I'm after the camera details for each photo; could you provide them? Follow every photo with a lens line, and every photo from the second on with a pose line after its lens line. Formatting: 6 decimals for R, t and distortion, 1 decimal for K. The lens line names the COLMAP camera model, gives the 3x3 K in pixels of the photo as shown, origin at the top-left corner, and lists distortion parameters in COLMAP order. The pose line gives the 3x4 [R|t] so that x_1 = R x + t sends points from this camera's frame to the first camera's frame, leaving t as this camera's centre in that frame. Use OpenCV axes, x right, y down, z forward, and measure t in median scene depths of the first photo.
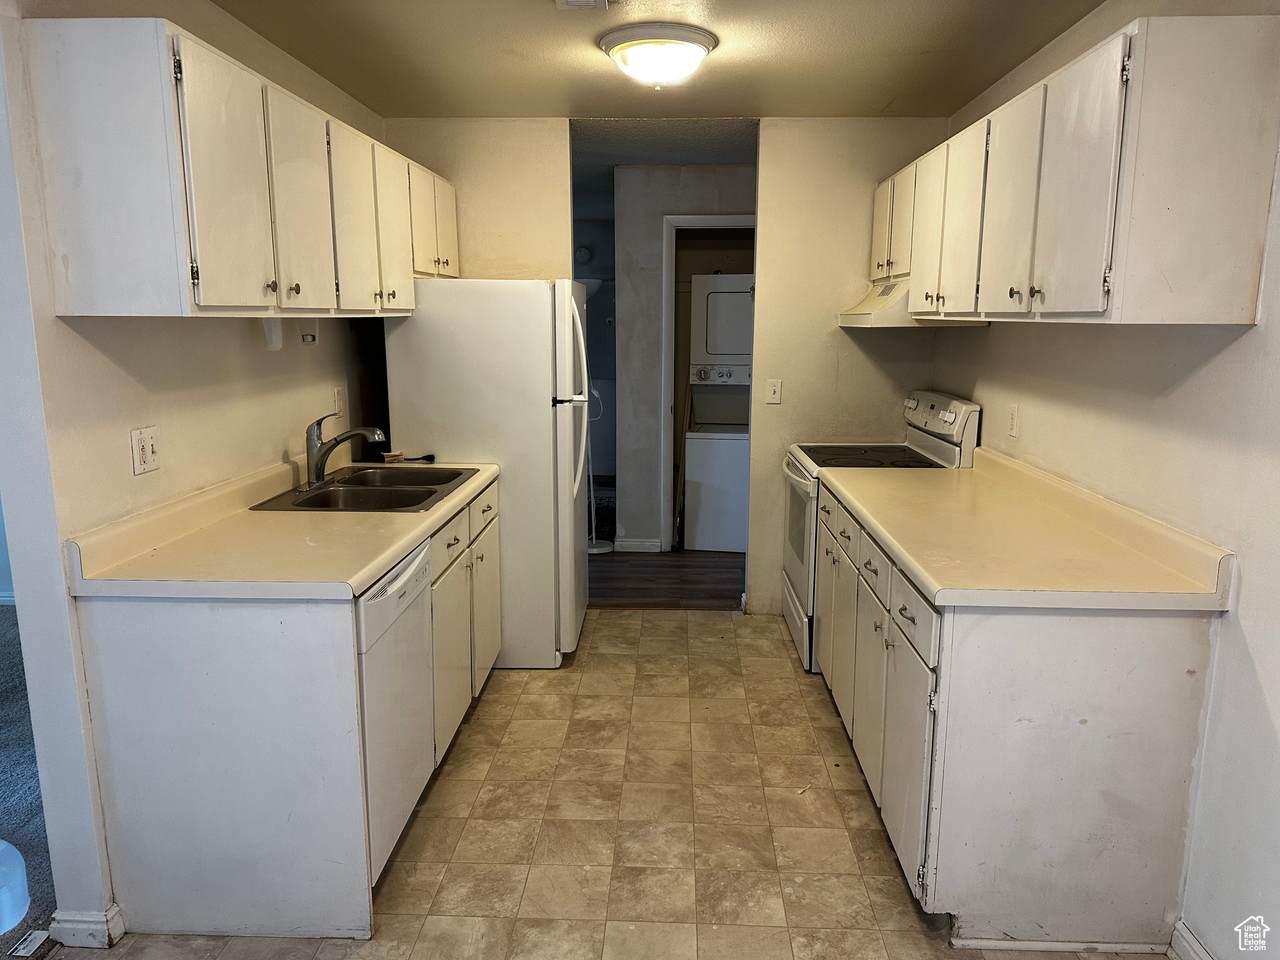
lens RADIAL K [[901.2, 0, 644.8], [0, 901.2, 481.2], [0, 0, 1]] dist [0.148128, -0.219109]
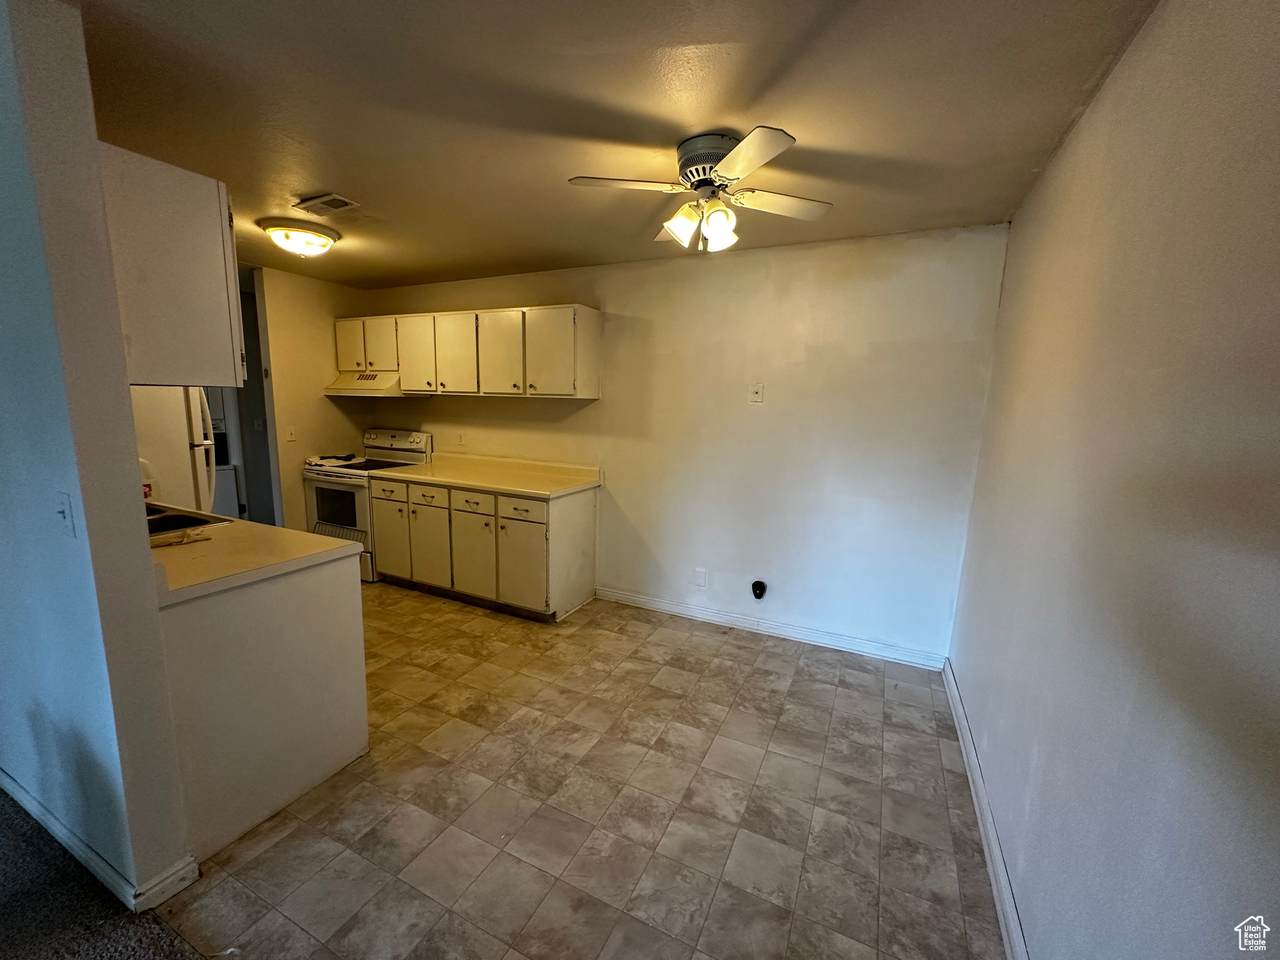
lens RADIAL K [[513.1, 0, 638.4], [0, 513.1, 476.2], [0, 0, 1]] dist [-0.000915, 0.000164]
pose [[0.404288, -0.128526, 0.905556, -0.728460], [0.139046, 0.987206, 0.078038, -0.011909], [-0.904001, 0.094364, 0.416987, 0.078203]]
